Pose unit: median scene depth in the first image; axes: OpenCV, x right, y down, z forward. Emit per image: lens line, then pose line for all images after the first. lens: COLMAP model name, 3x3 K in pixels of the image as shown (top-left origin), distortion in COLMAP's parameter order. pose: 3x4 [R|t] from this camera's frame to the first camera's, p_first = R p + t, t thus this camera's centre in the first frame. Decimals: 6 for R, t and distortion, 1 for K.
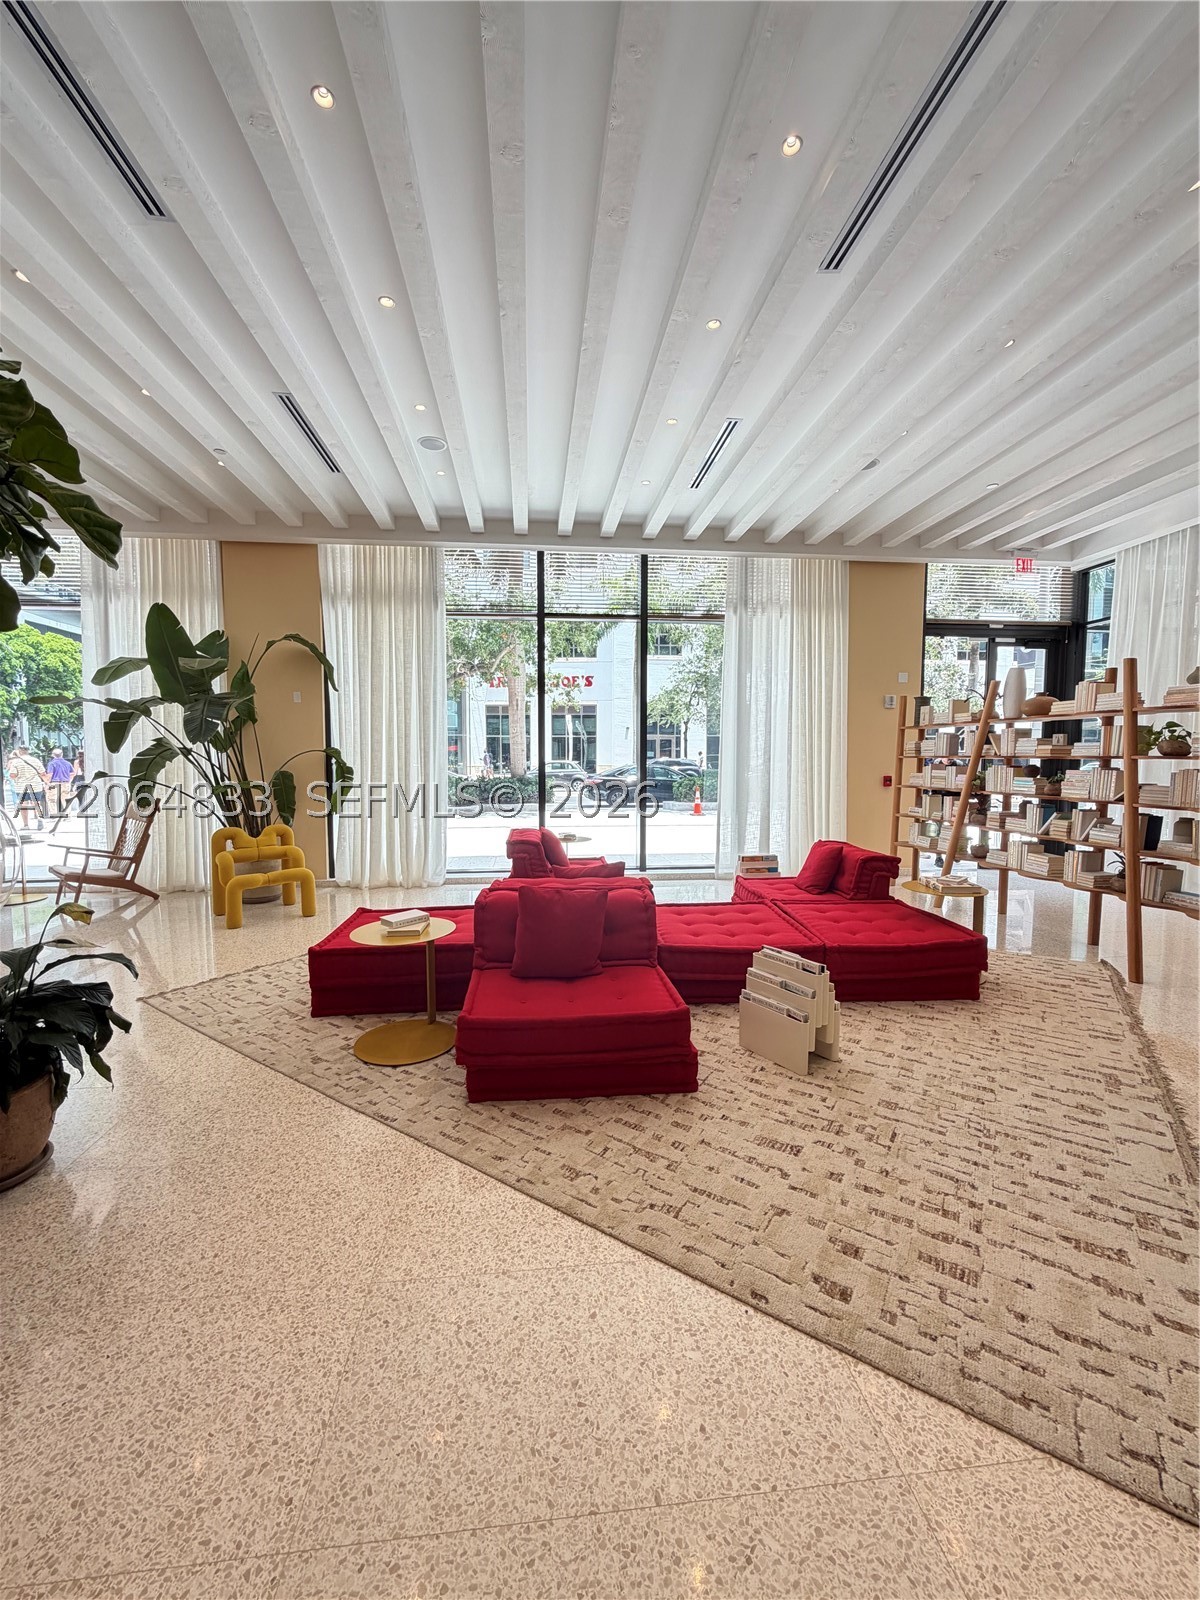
lens RADIAL K [[635.8, 0, 599.8], [0, 635.8, 791.7], [0, 0, 1]] dist [0.000029, 0.000181]
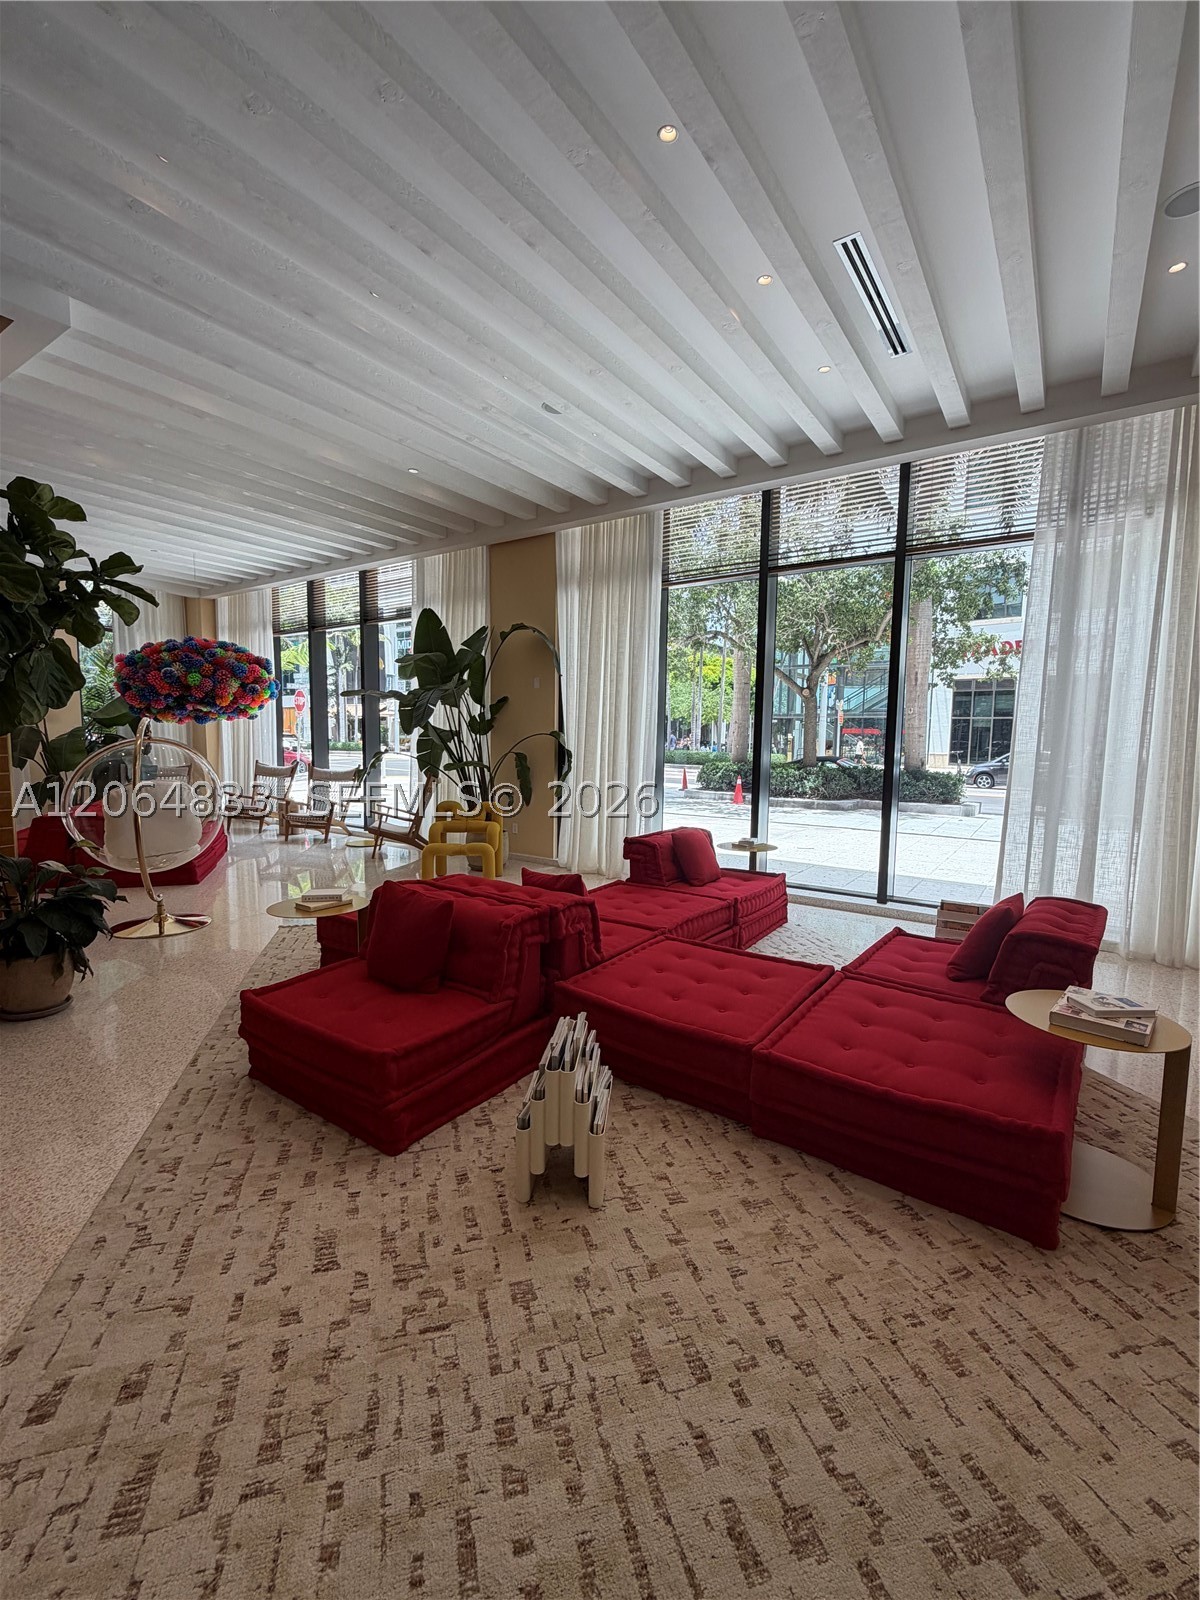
lens RADIAL K [[689.6, 0, 602.4], [0, 689.6, 800.1], [0, 0, 1]] dist [-0.001697, 0.000772]
pose [[0.759666, 0.072592, -0.646250, 0.903475], [-0.052331, 0.997351, 0.050515, -0.046024], [0.648205, -0.004556, 0.761452, 0.504342]]
